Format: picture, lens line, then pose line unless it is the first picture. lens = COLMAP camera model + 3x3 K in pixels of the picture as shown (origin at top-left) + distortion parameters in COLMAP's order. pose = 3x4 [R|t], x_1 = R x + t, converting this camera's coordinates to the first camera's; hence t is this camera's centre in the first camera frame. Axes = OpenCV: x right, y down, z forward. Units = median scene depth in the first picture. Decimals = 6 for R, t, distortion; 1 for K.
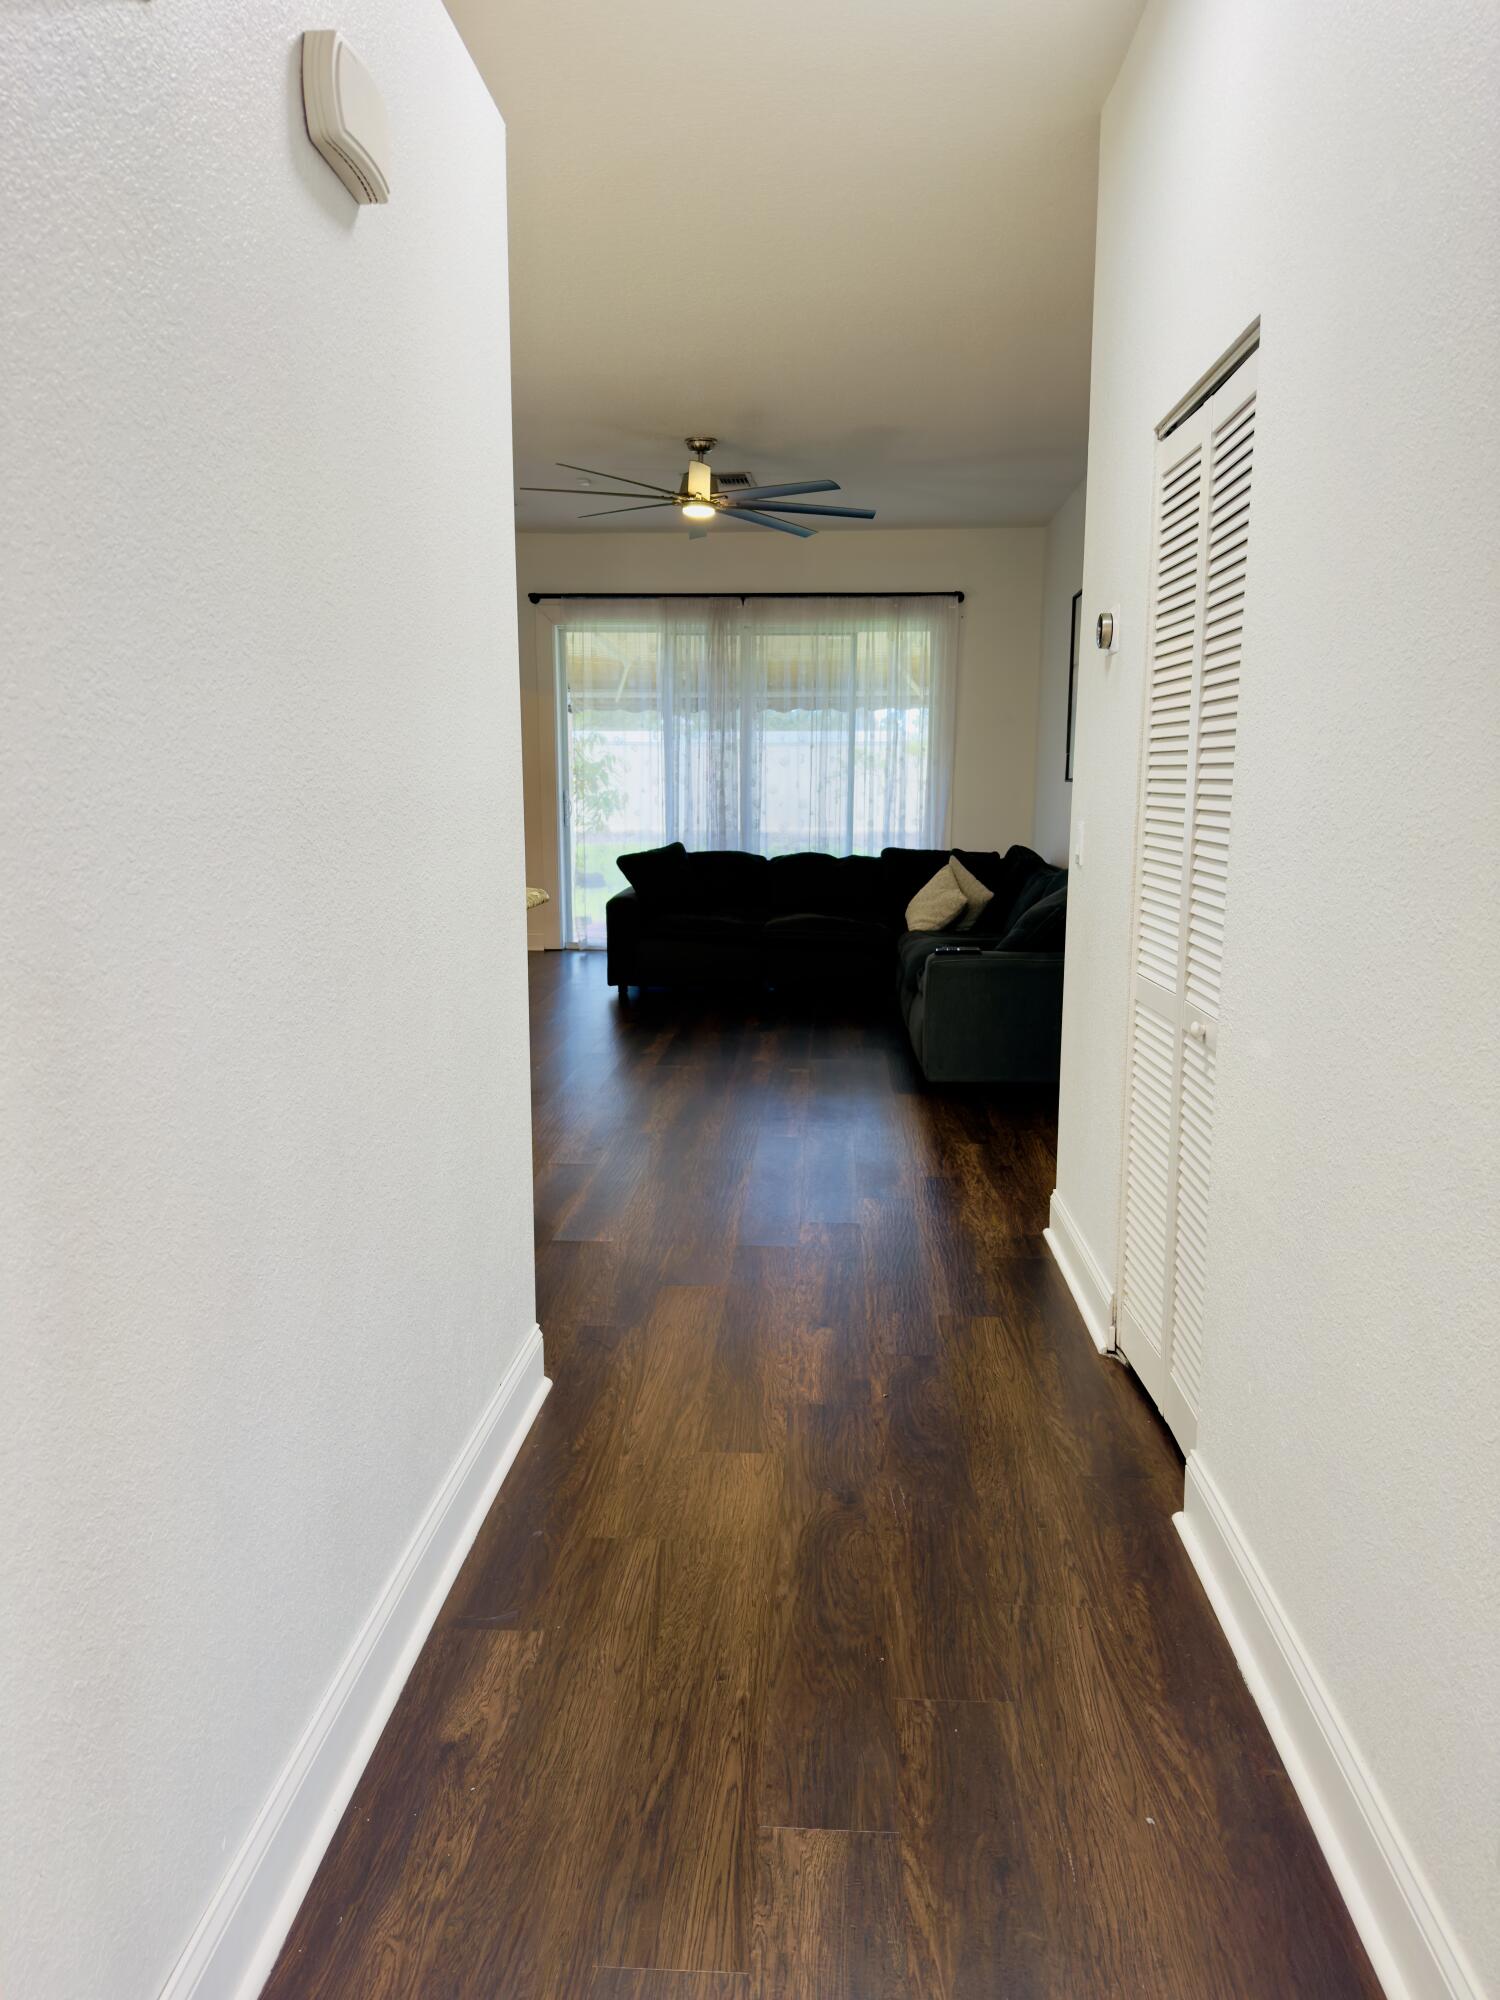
lens RADIAL K [[1395.0, 0, 741.0], [0, 1395.0, 1051.5], [0, 0, 1]] dist [0.037211, -0.025248]
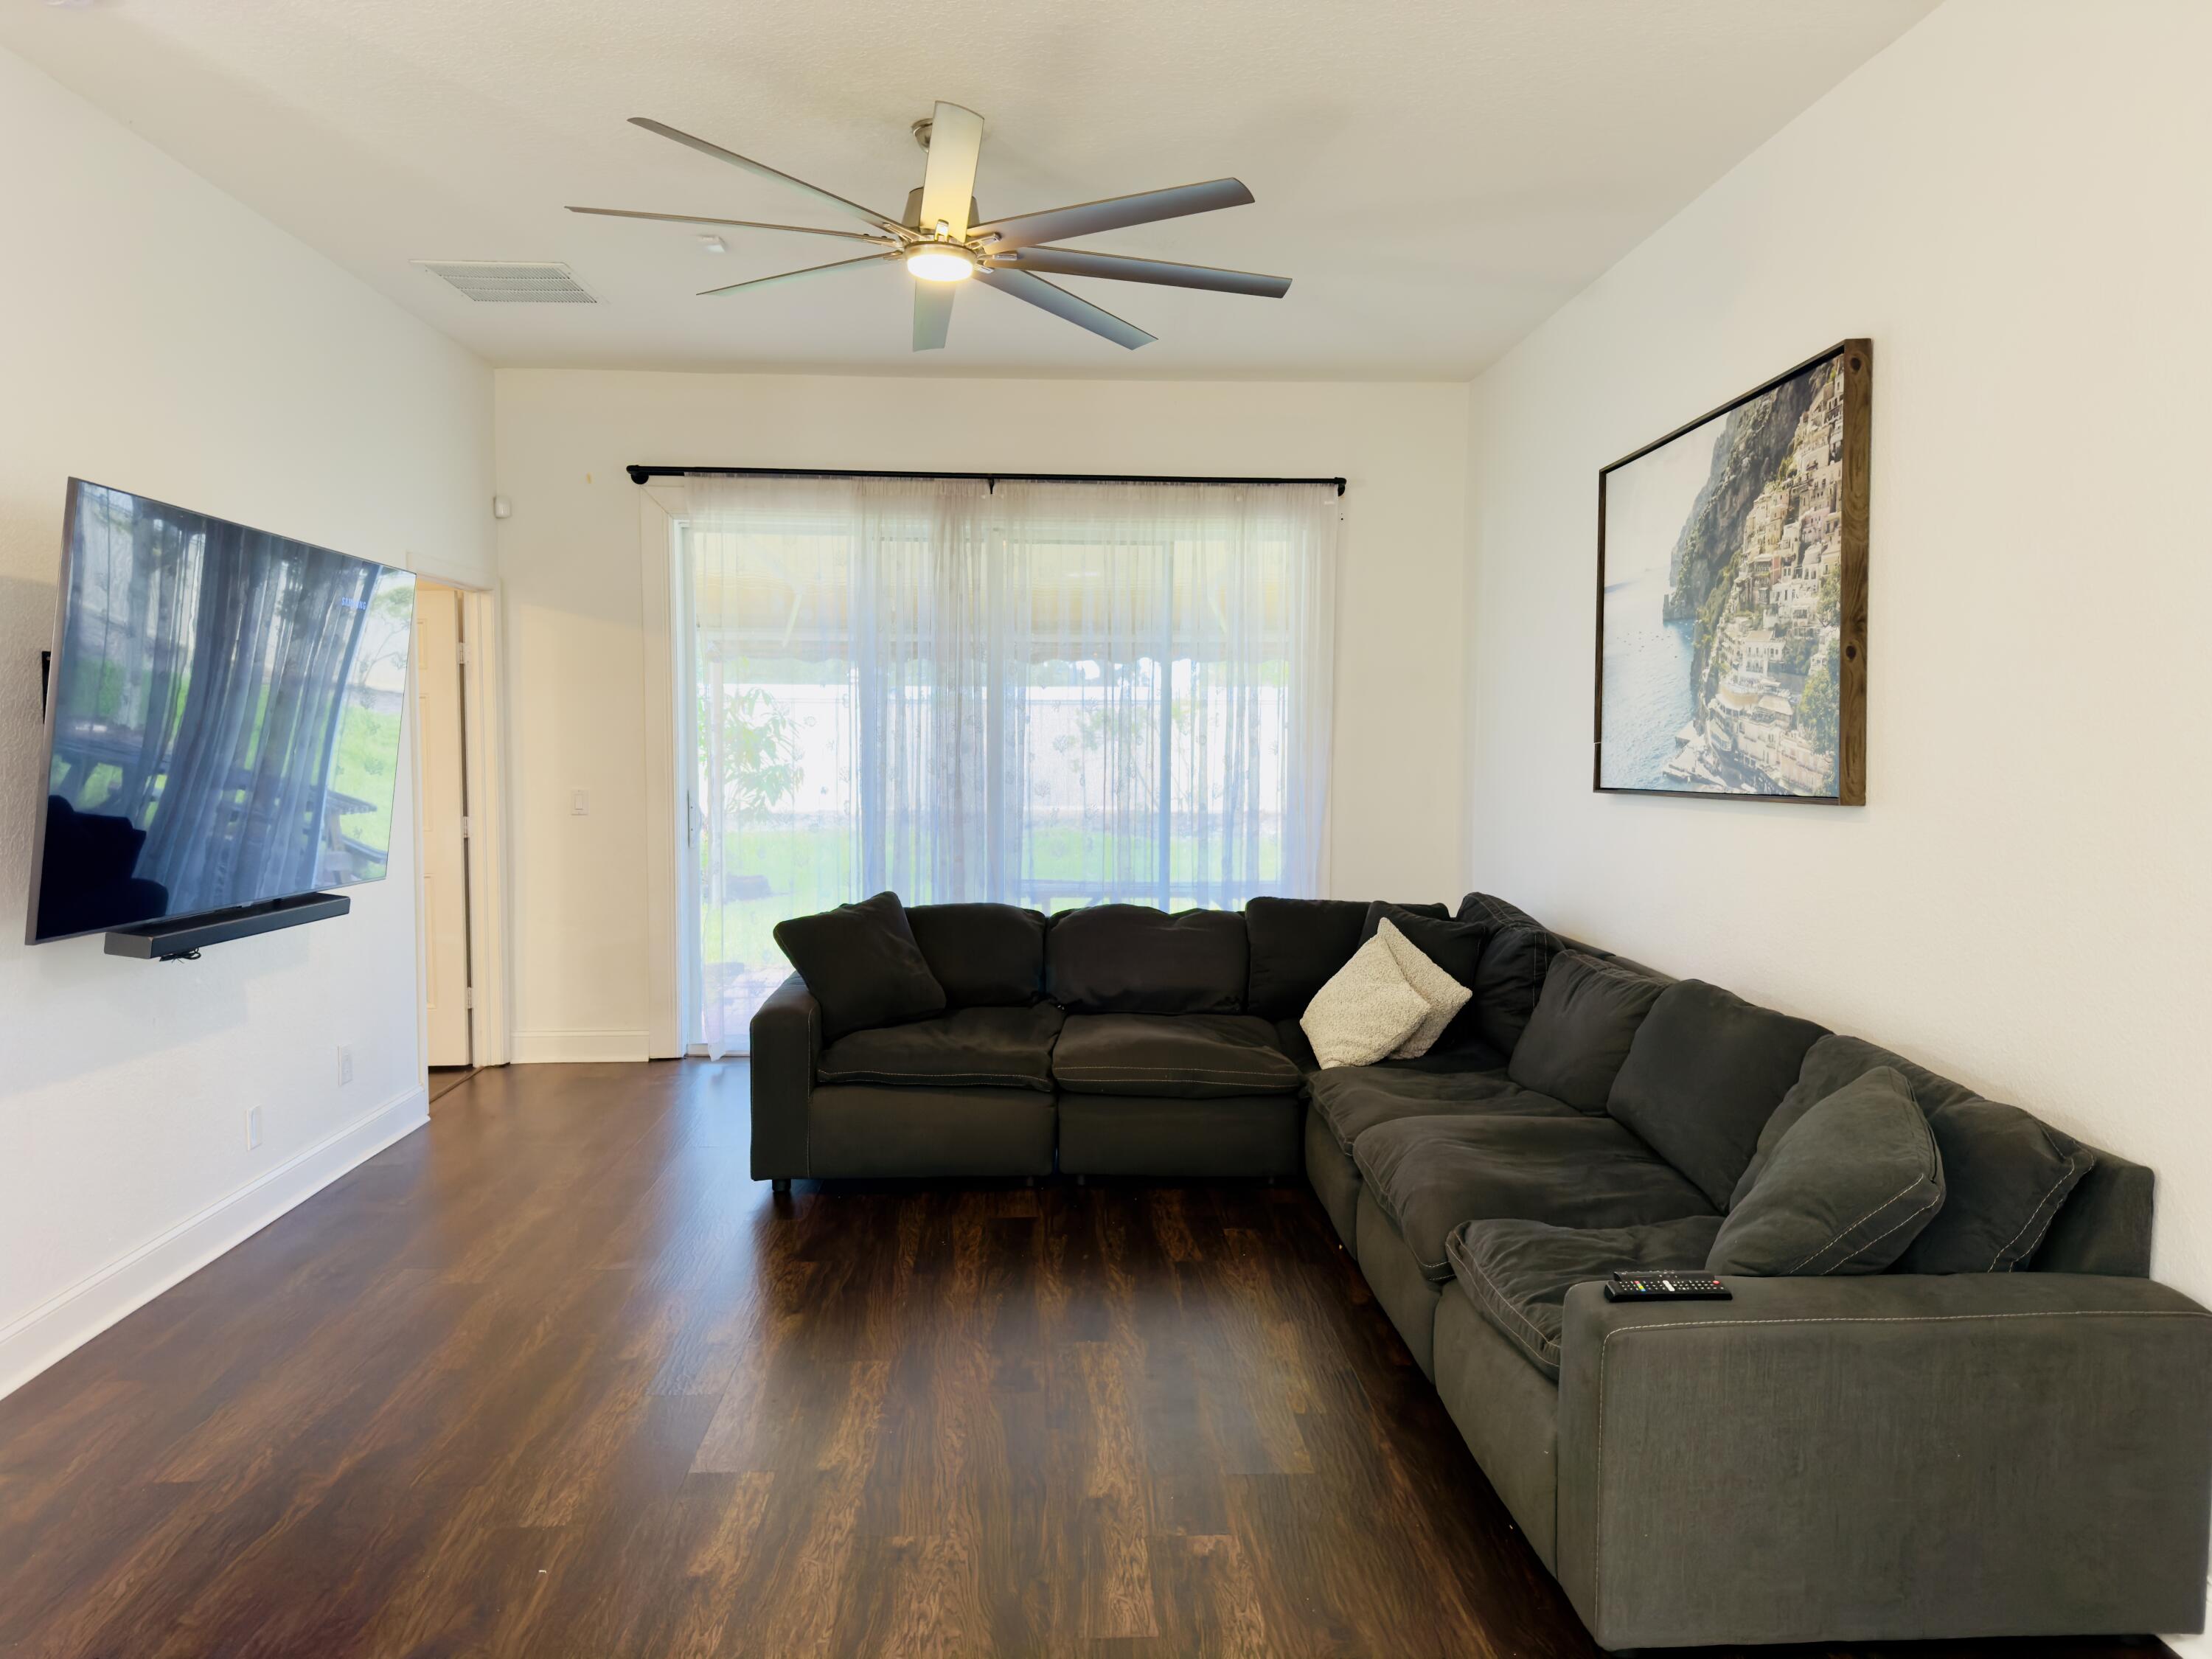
lens RADIAL K [[1542.9, 0, 1109.2], [0, 1542.9, 826.9], [0, 0, 1]] dist [0.037211, -0.025248]
pose [[0.993525, -0.005061, 0.113497, -0.026589], [0.019933, 0.991276, -0.130289, -0.093036], [-0.111847, 0.131707, 0.984959, 0.378365]]
